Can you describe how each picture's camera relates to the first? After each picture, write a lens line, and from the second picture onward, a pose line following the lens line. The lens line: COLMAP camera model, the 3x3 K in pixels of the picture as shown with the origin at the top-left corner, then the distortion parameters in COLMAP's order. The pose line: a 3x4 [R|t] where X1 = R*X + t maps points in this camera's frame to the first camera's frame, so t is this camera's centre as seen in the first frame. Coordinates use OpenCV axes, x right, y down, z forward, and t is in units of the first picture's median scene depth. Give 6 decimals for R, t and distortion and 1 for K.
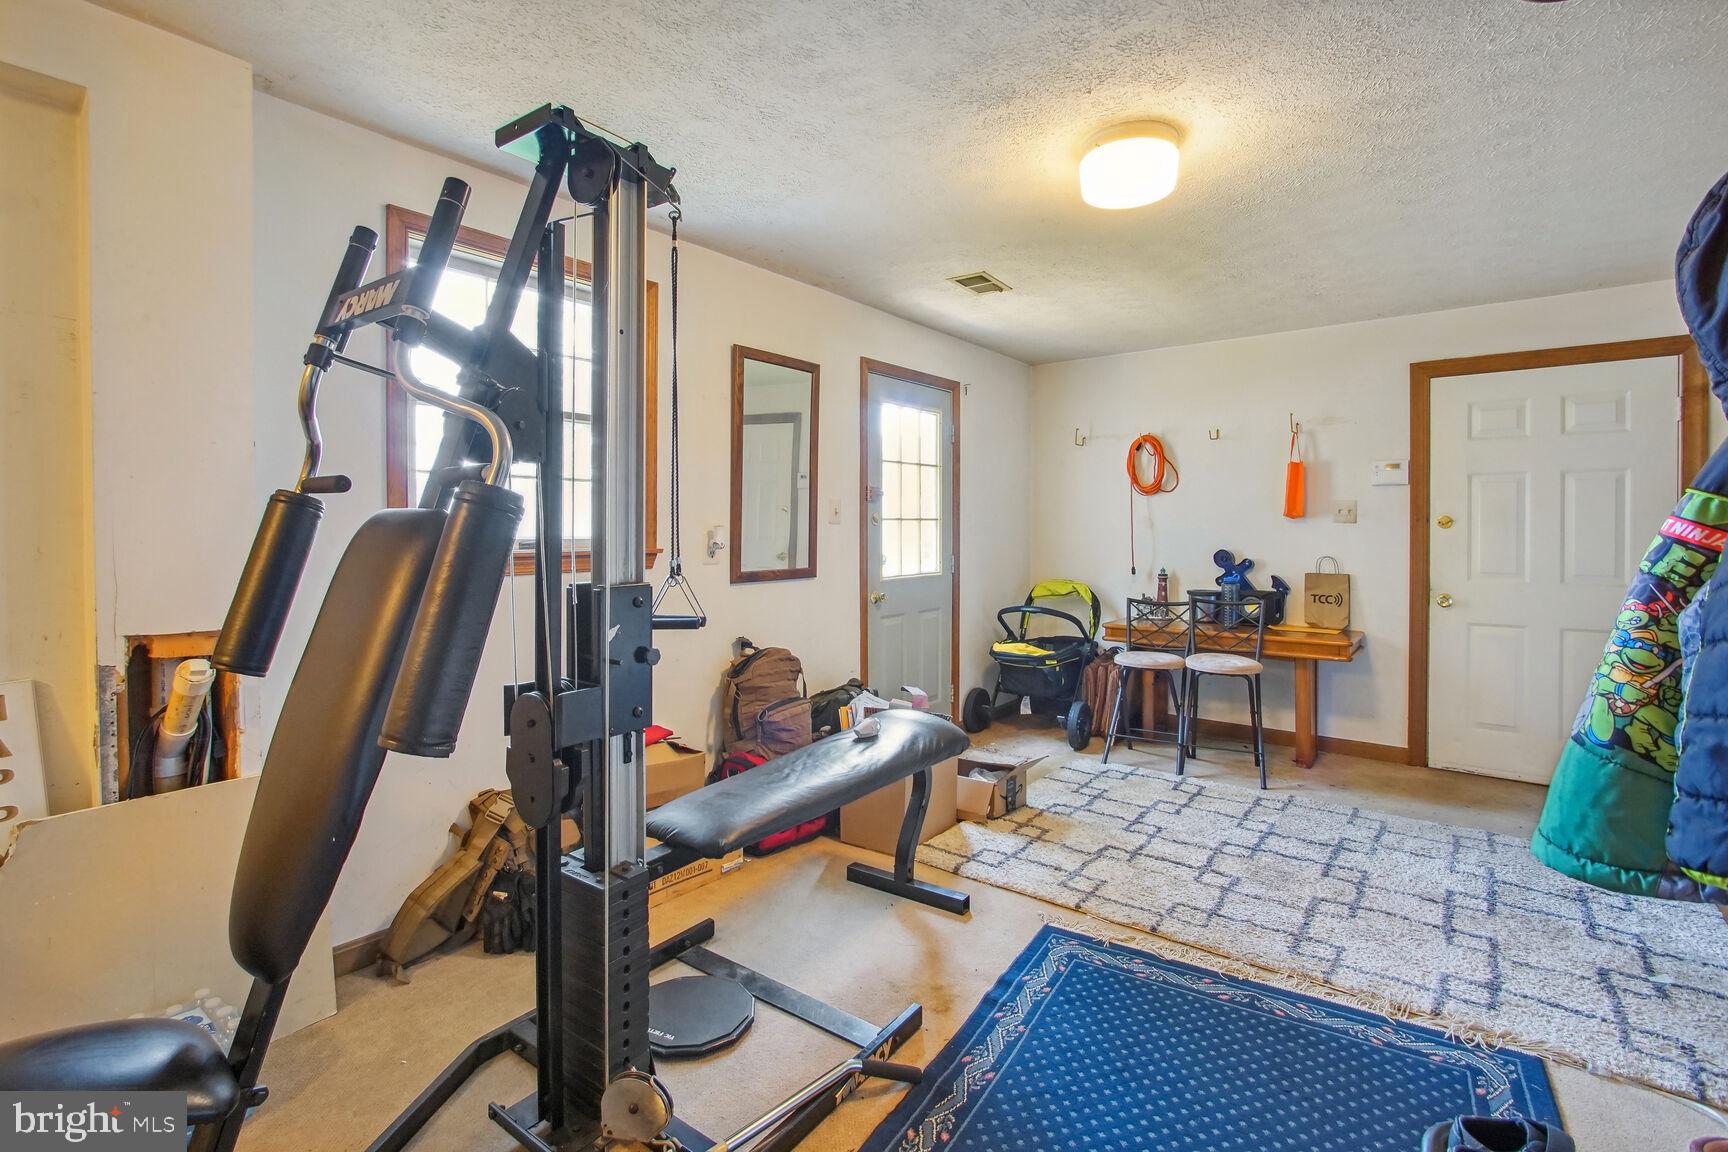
lens RADIAL K [[788.4, 0, 859.1], [0, 788.4, 524.0], [0, 0, 1]] dist [-0.016072, 0.000479]
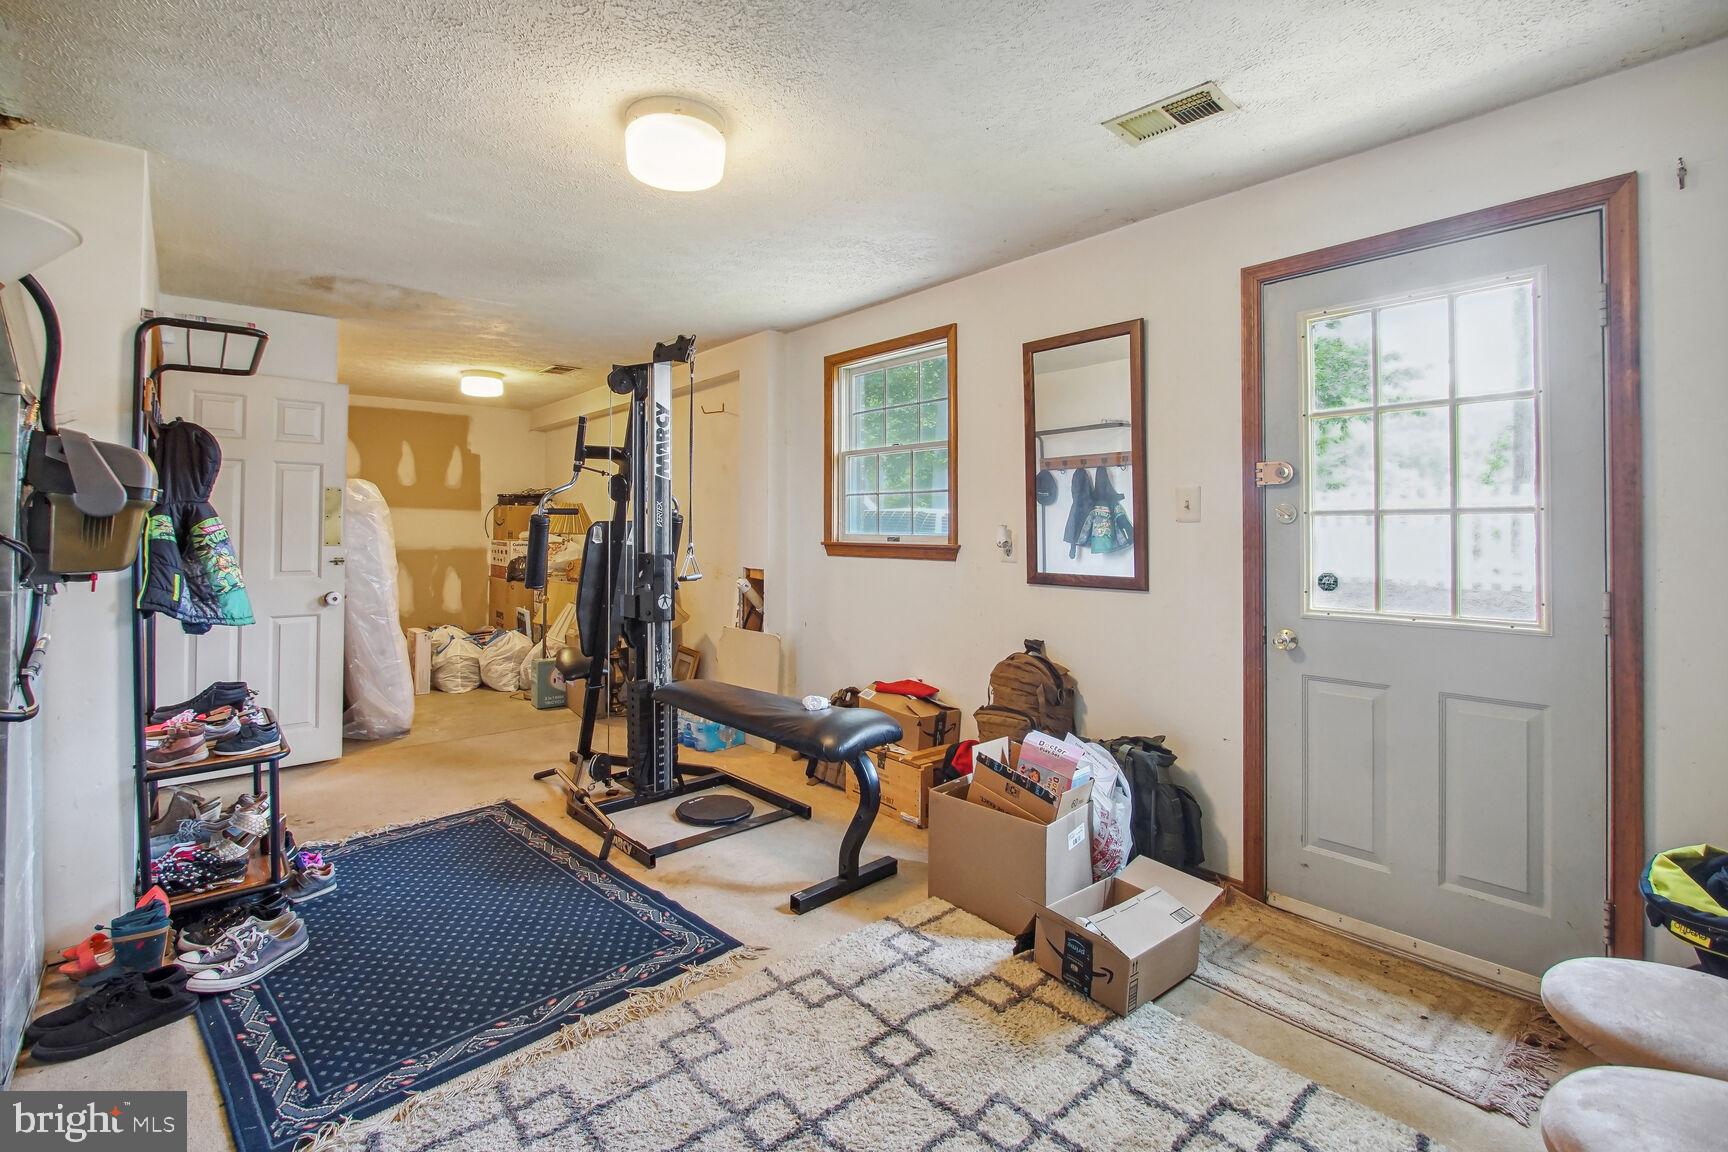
lens RADIAL K [[788.4, 0, 859.1], [0, 788.4, 524.0], [0, 0, 1]] dist [-0.016072, 0.000479]
pose [[-0.184578, 0.002064, -0.982816, 1.273804], [0.003941, 0.999991, 0.001360, -0.002493], [0.982810, -0.003623, -0.184585, 1.457846]]
